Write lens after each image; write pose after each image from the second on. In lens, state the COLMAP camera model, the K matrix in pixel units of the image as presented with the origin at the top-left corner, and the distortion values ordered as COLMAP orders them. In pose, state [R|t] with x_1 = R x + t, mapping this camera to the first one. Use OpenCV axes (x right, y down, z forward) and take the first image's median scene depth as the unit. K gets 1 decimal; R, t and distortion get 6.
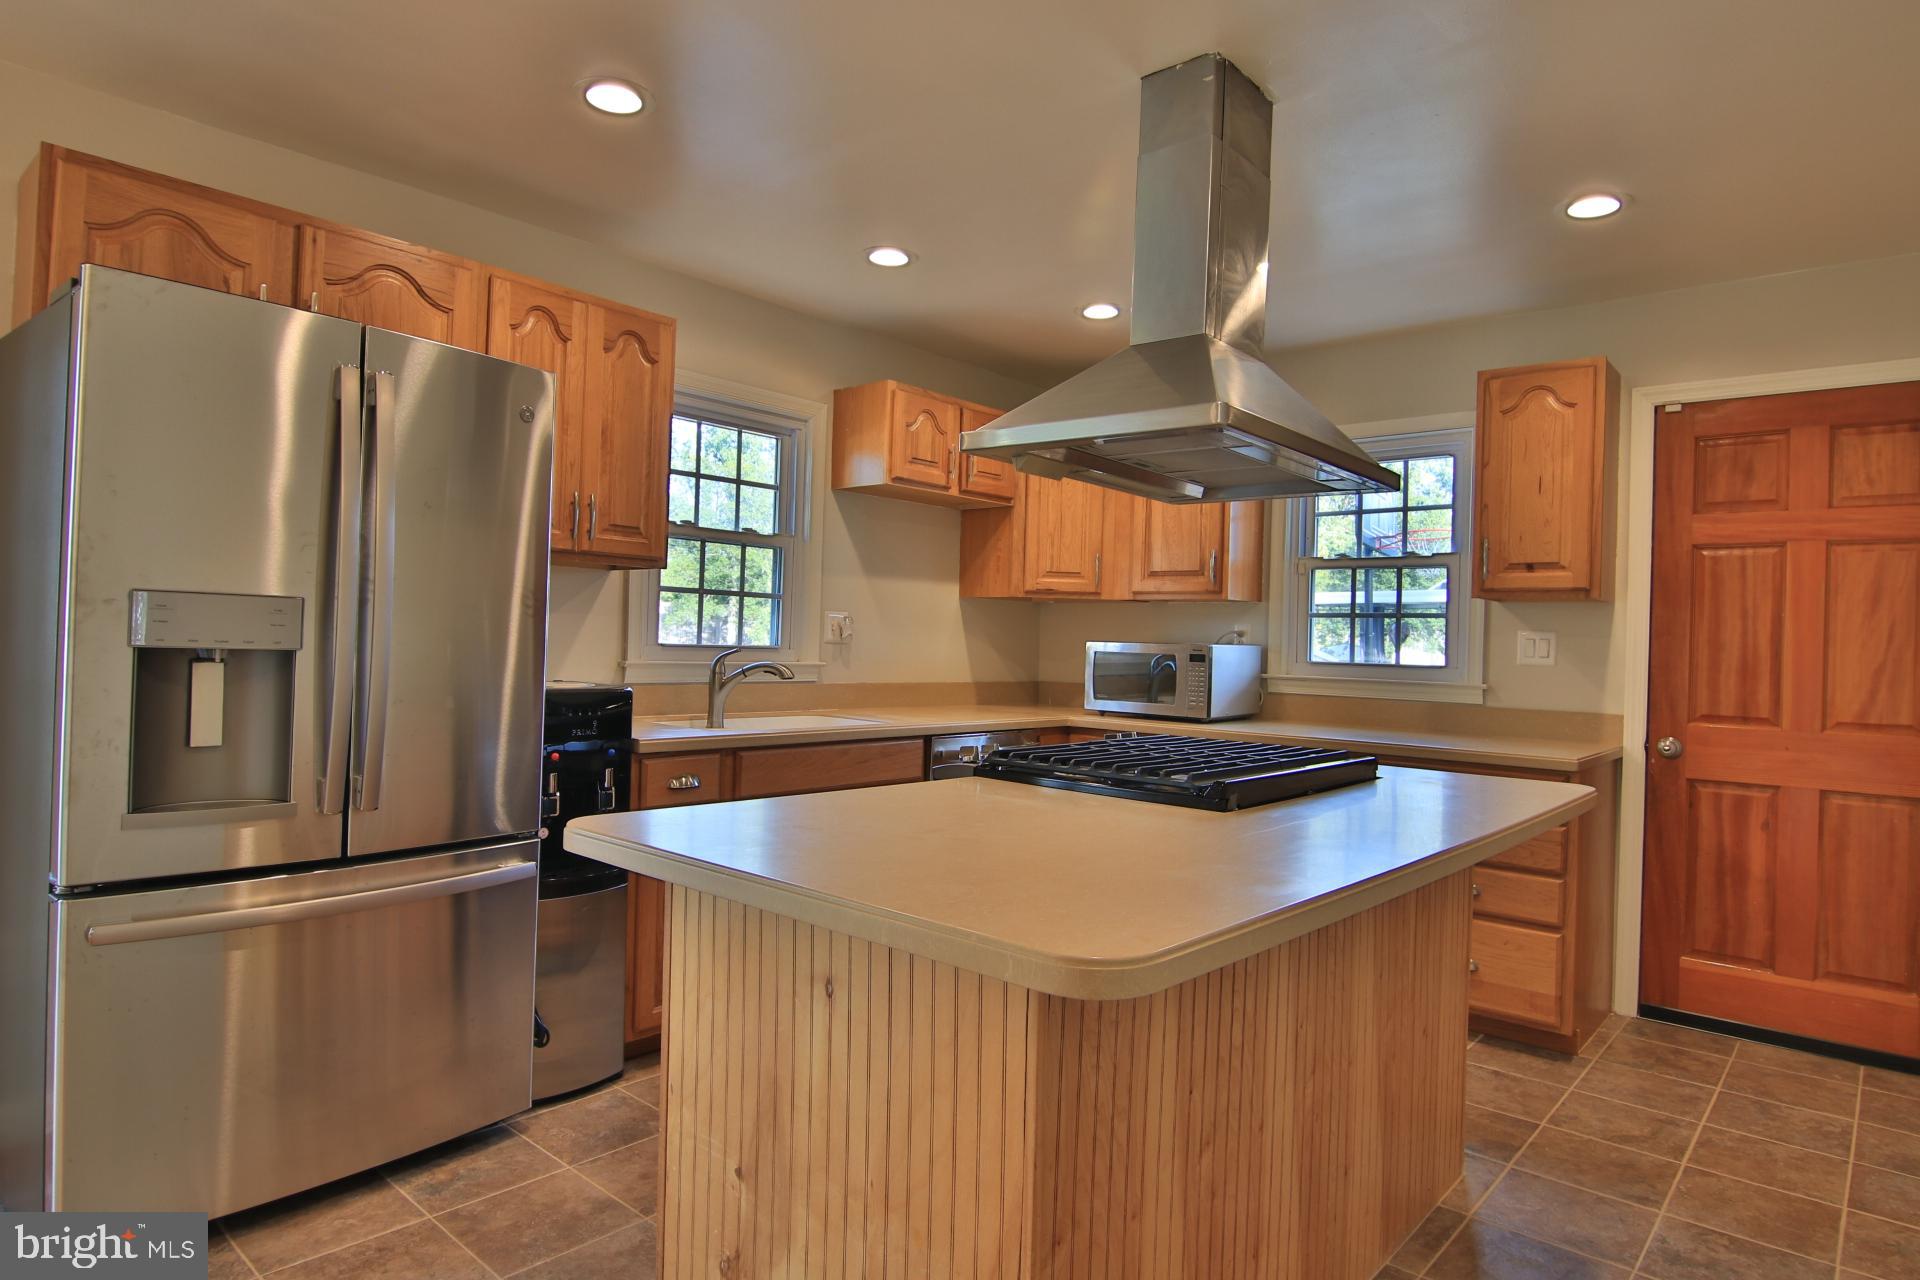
lens RADIAL K [[1090.4, 0, 961.4], [0, 1090.4, 638.1], [0, 0, 1]] dist [-0.002602, -0.014749]
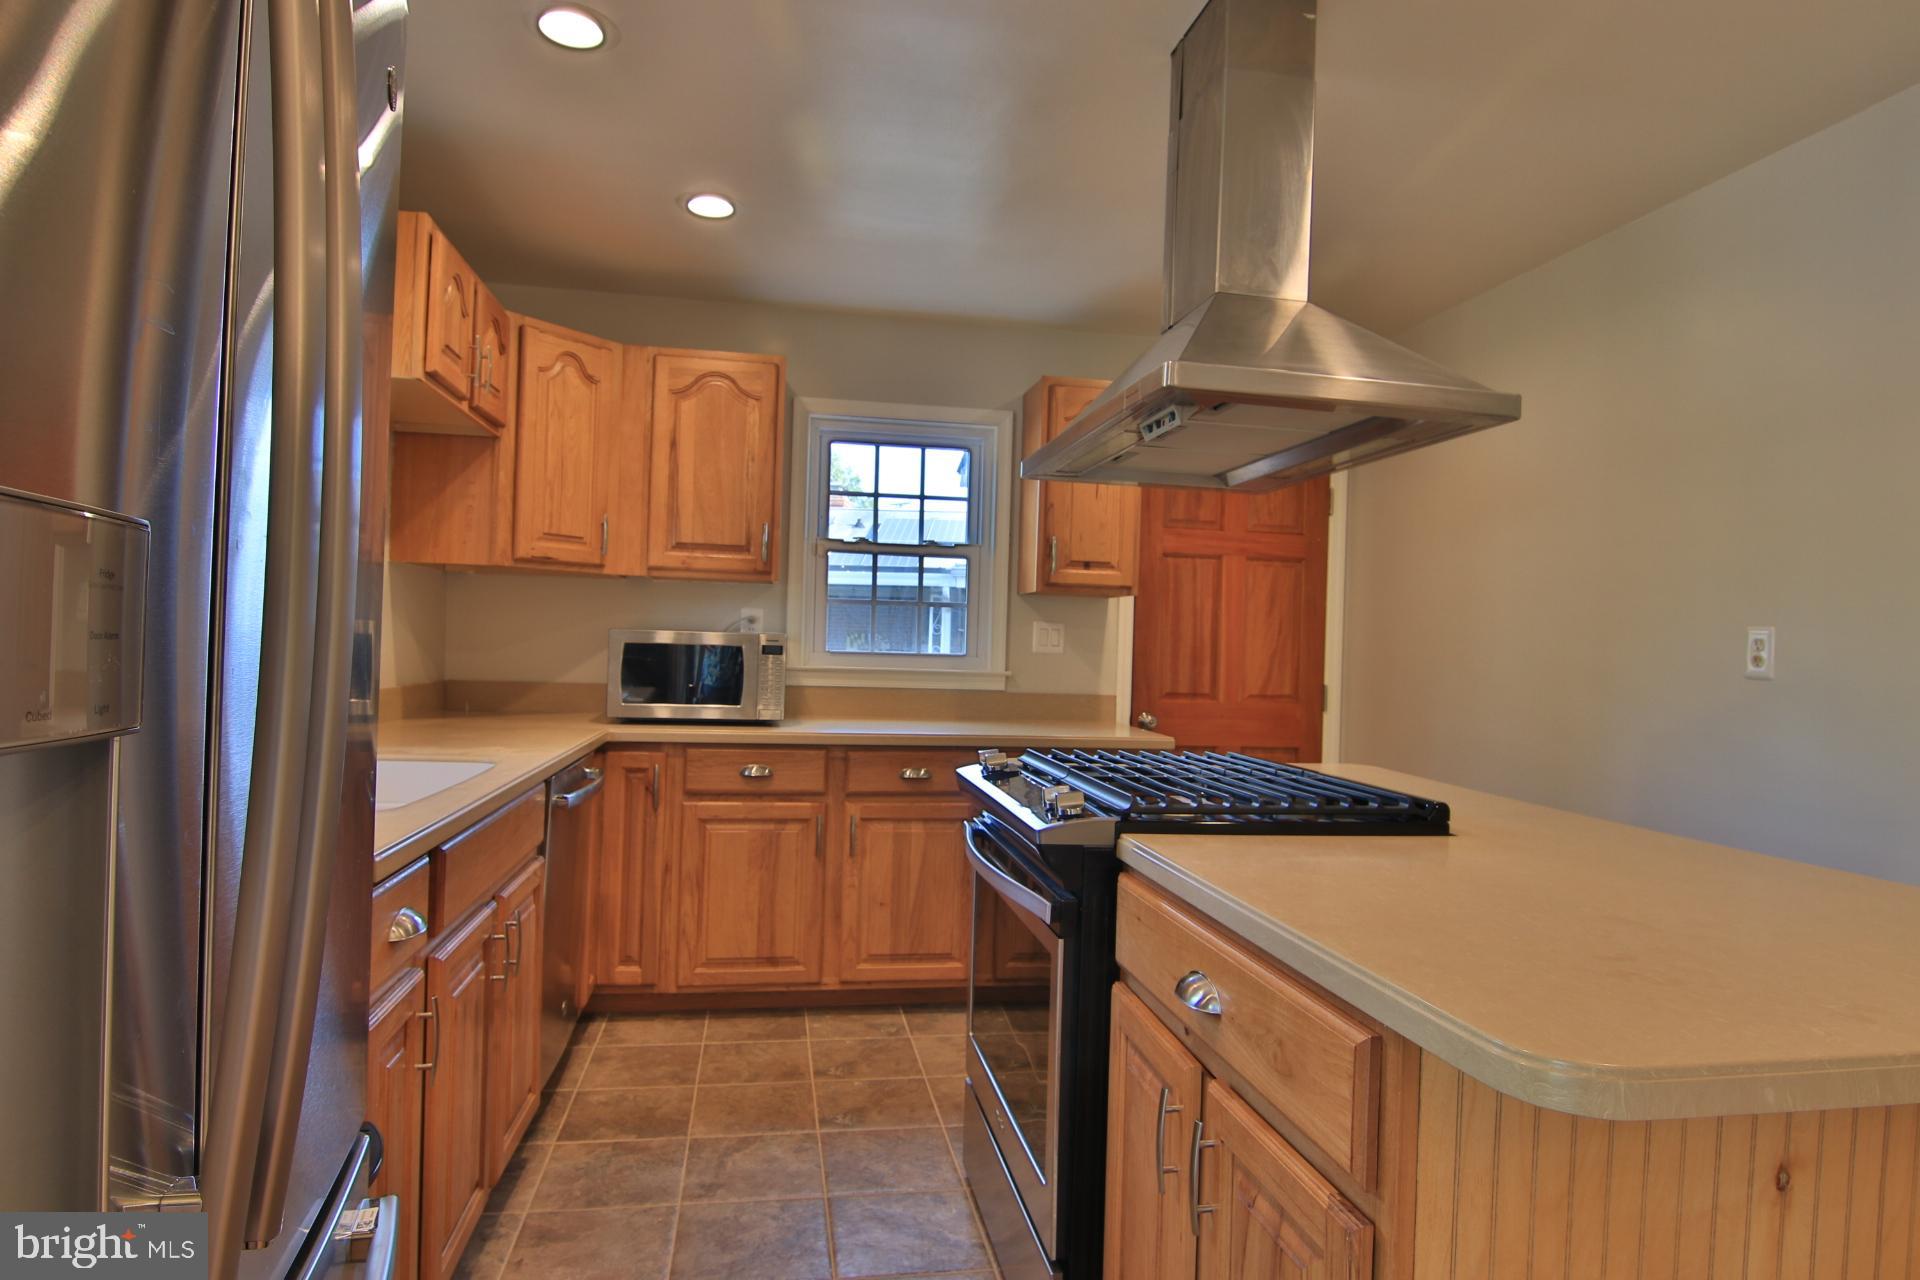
lens RADIAL K [[1090.4, 0, 967.2], [0, 1090.4, 629.0], [0, 0, 1]] dist [-0.002602, -0.014749]
pose [[0.626818, -0.000108, 0.779166, -0.382921], [-0.015290, 0.999806, 0.012438, -0.012032], [-0.779016, -0.019710, 0.626694, 0.382153]]
